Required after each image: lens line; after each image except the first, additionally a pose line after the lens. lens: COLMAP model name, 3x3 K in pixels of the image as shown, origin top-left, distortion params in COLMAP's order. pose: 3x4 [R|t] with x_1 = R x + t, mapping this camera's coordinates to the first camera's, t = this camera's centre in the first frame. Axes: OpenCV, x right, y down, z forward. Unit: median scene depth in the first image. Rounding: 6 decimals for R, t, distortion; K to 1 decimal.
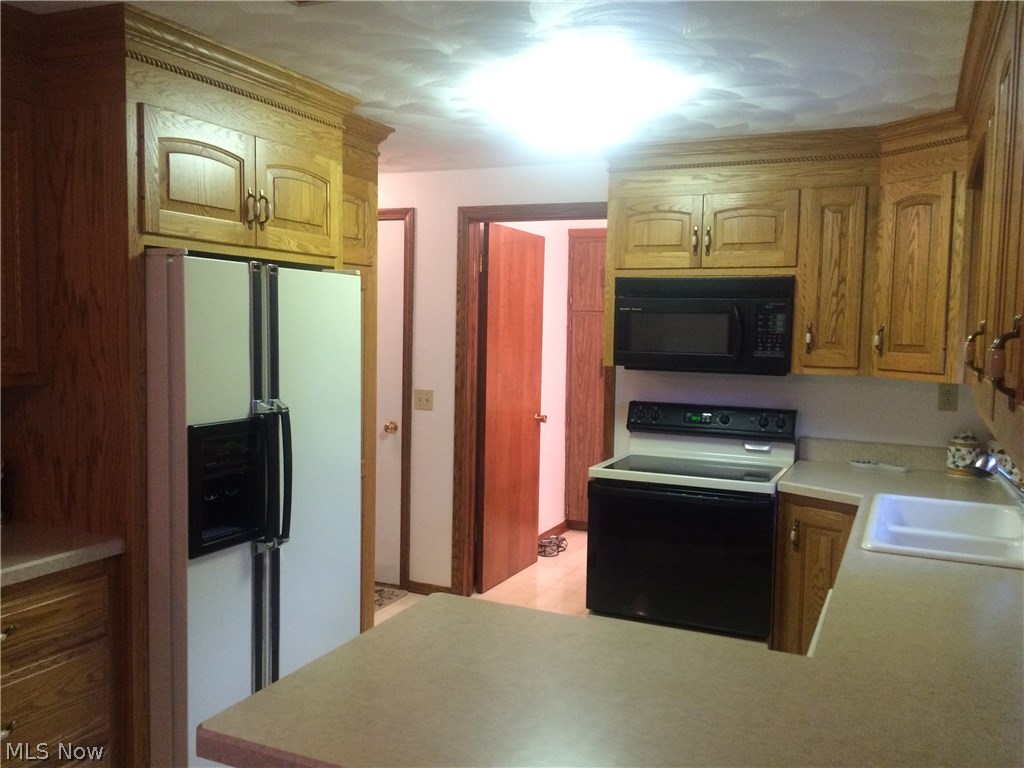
lens RADIAL K [[864.8, 0, 512.7], [0, 864.8, 385.0], [0, 0, 1]] dist [0.053768, -0.053222]
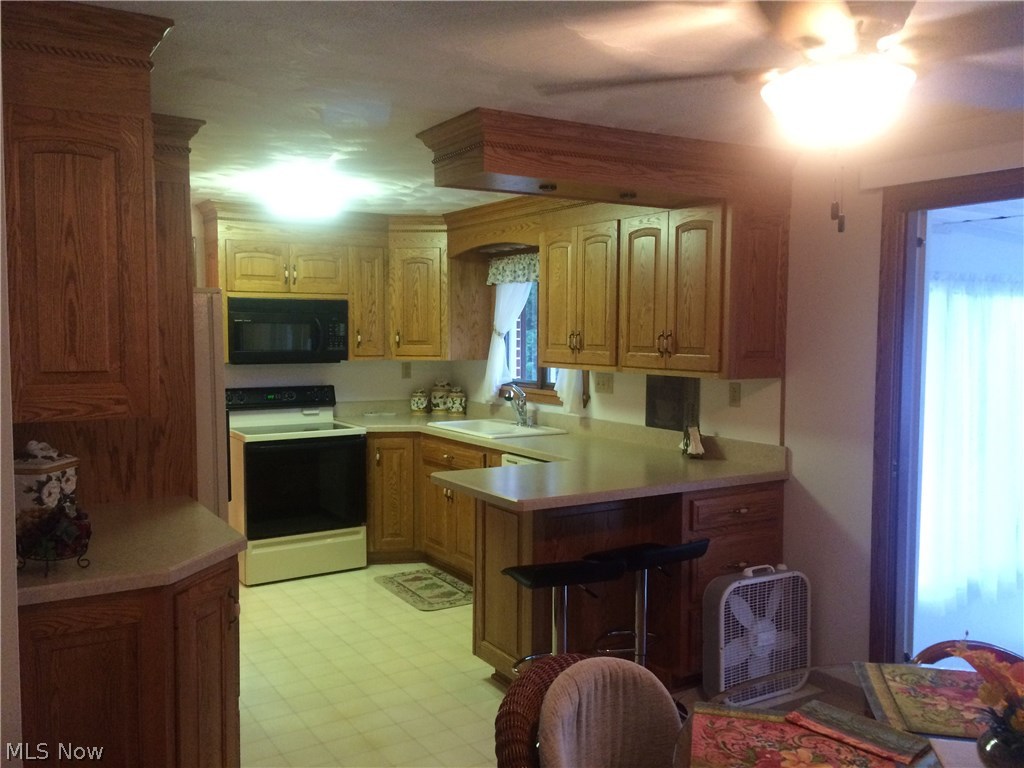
lens RADIAL K [[864.8, 0, 512.3], [0, 864.8, 383.5], [0, 0, 1]] dist [0.053768, -0.053222]
pose [[0.556655, -0.071043, 0.827701, -0.838770], [0.067276, 0.996919, 0.040322, -0.015570], [-0.828015, 0.033239, 0.559719, -0.139302]]
